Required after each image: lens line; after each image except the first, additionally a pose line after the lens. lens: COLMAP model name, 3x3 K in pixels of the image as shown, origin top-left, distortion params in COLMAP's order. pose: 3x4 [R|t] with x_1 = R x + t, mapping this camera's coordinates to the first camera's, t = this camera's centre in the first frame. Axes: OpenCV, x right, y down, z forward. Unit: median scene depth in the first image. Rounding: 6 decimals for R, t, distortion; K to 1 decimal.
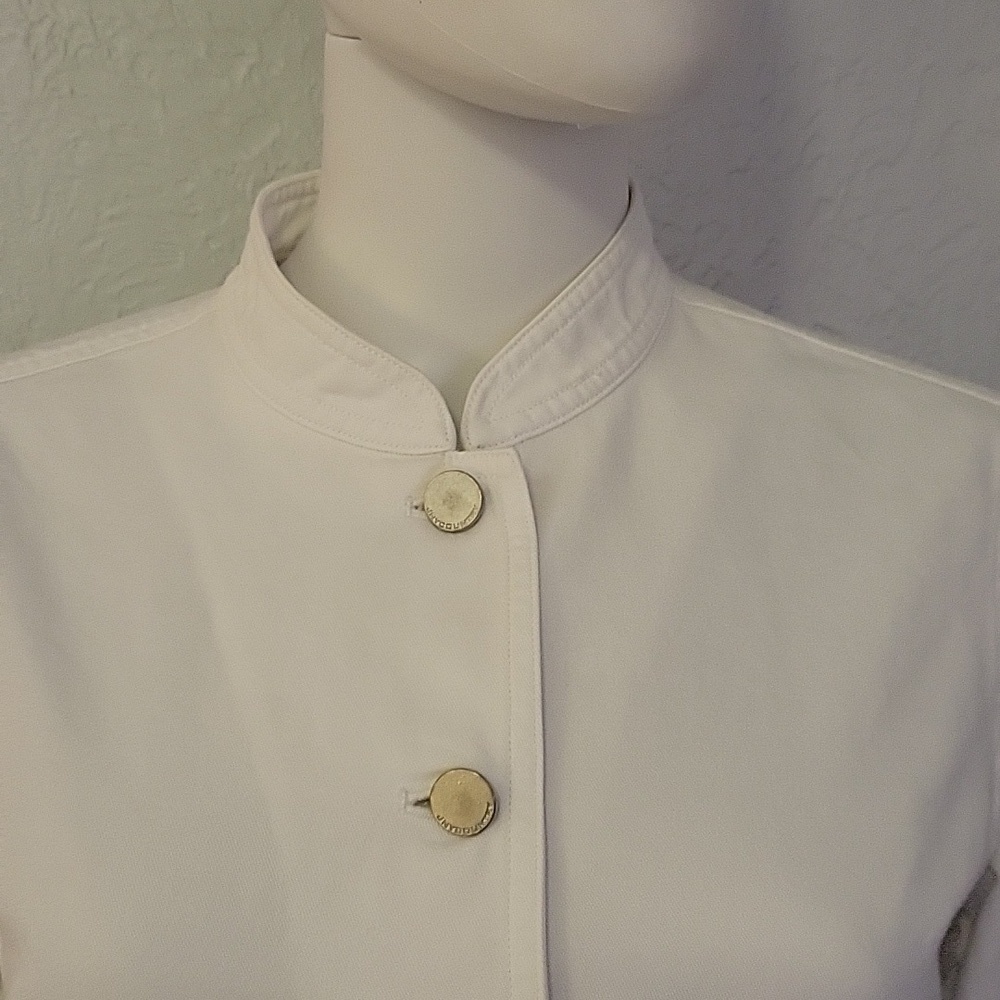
lens RADIAL K [[1686.7, 0, 497.5], [0, 1686.7, 495.9], [0, 0, 1]] dist [0.029950, 0.000000]
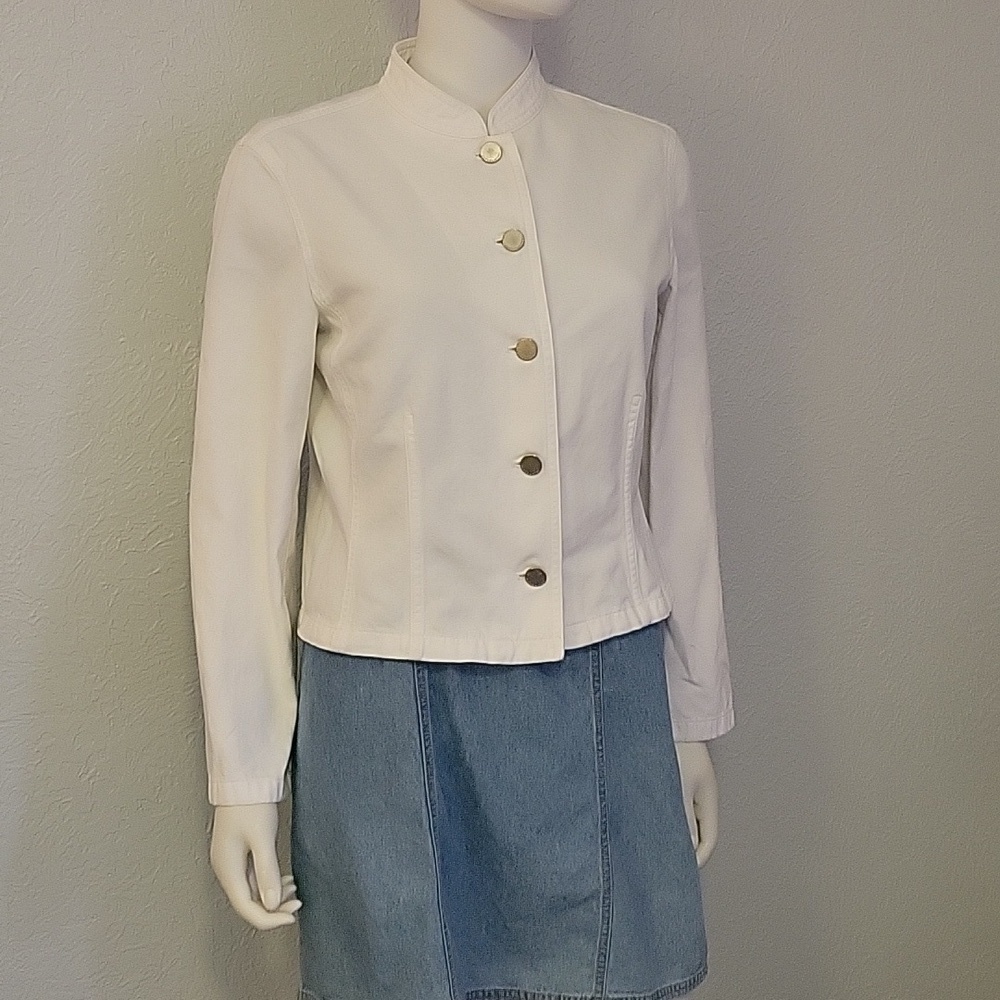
lens RADIAL K [[1686.7, 0, 498.1], [0, 1686.7, 496.6], [0, 0, 1]] dist [0.029950, 0.000000]
pose [[0.973711, -0.063471, 0.218764, -0.632458], [0.052366, 0.997046, 0.056196, 0.396624], [-0.221685, -0.043263, 0.974158, -1.707754]]
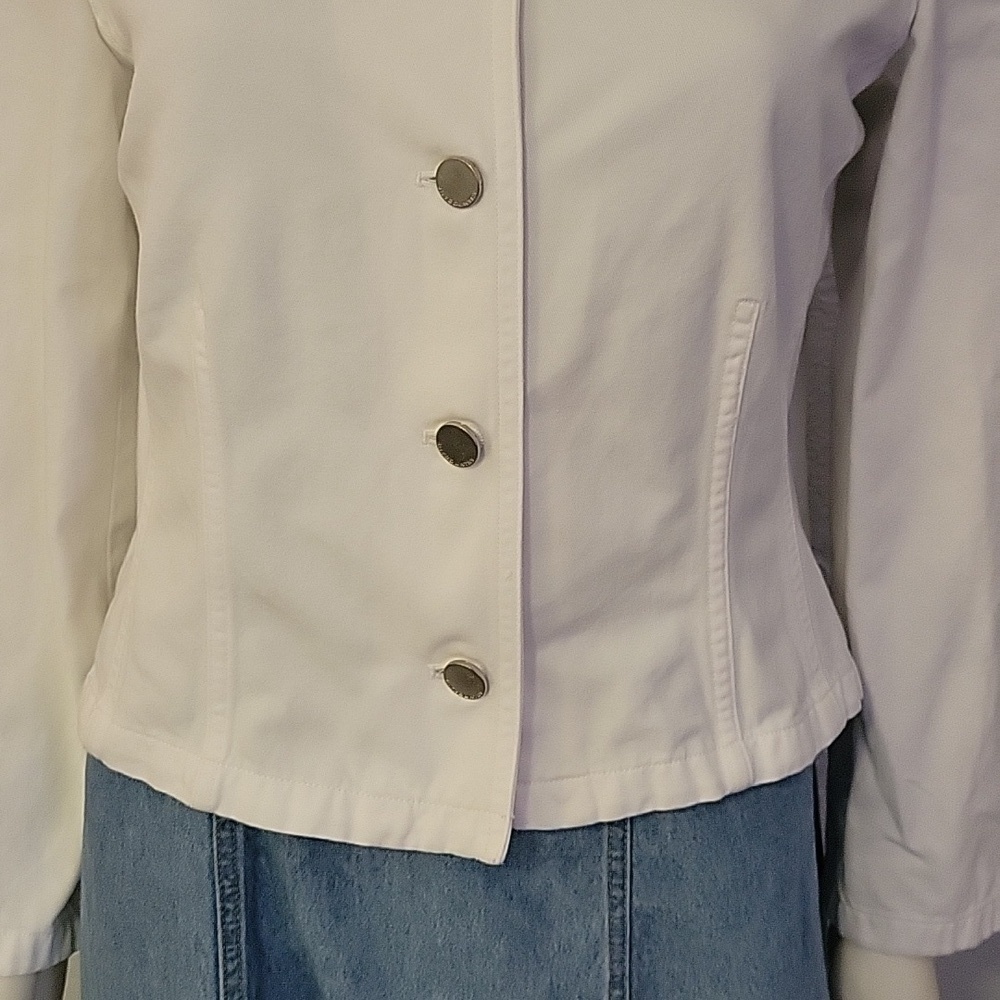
lens RADIAL K [[1686.7, 0, 479.6], [0, 1686.7, 492.0], [0, 0, 1]] dist [0.029950, 0.000000]
pose [[0.990269, 0.040132, -0.133255, 0.155458], [-0.010457, 0.976268, 0.216312, 0.278784], [0.138773, -0.212813, 0.967188, -0.310691]]
